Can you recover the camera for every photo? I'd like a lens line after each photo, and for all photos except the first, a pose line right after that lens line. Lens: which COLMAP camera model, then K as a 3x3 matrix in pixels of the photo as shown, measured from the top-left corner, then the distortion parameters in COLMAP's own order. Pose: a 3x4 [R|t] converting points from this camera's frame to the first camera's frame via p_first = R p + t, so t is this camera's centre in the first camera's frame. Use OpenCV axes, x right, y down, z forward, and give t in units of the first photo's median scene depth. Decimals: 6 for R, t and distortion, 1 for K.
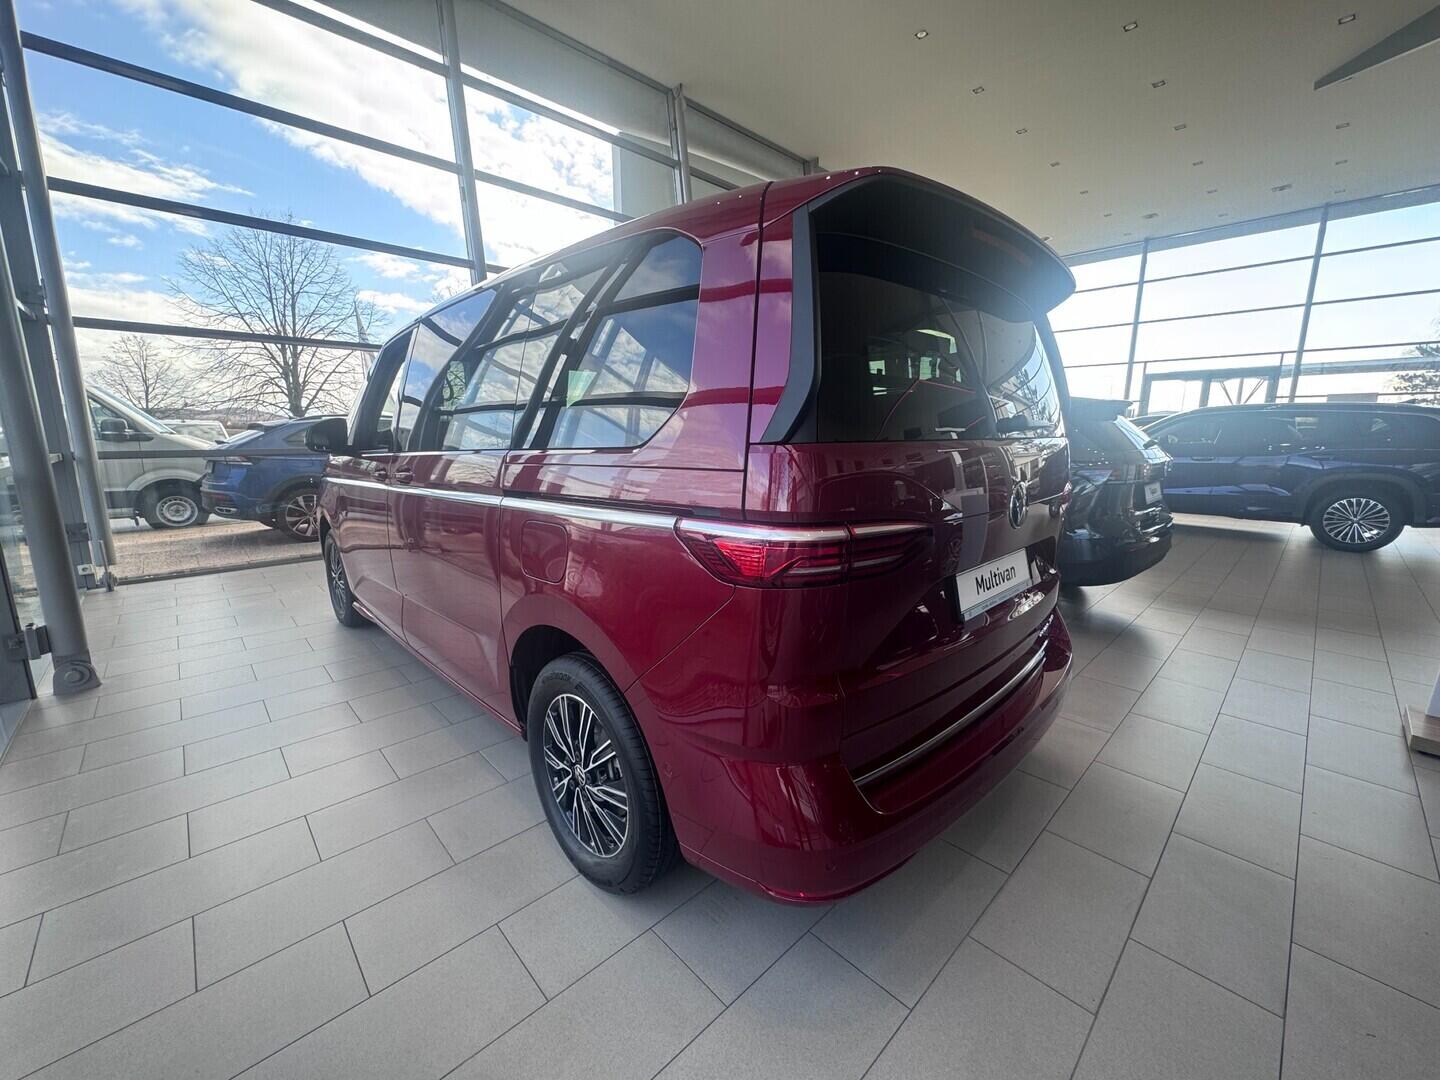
lens RADIAL K [[570.3, 0, 719.5], [0, 570.3, 536.5], [0, 0, 1]] dist [-0.001473, -0.000326]
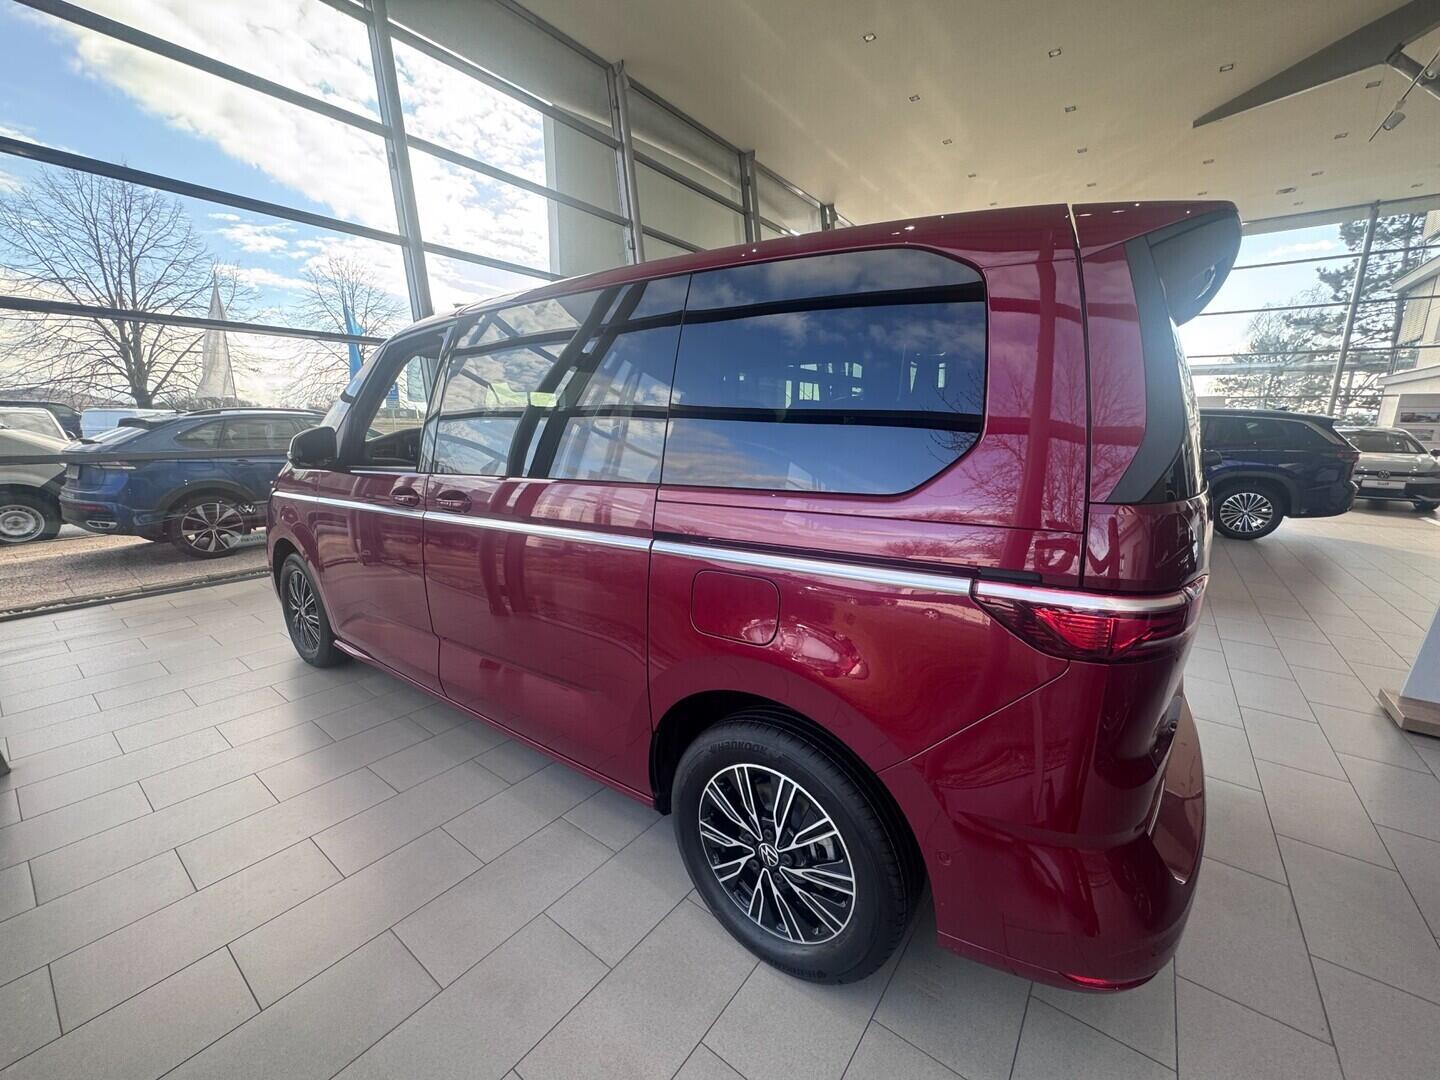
lens RADIAL K [[570.3, 0, 719.5], [0, 570.3, 536.5], [0, 0, 1]] dist [-0.001473, -0.000326]
pose [[0.986214, -0.025224, 0.163543, -0.106736], [0.022356, 0.999563, 0.019354, -0.022477], [-0.163959, -0.015431, 0.986346, 0.034148]]
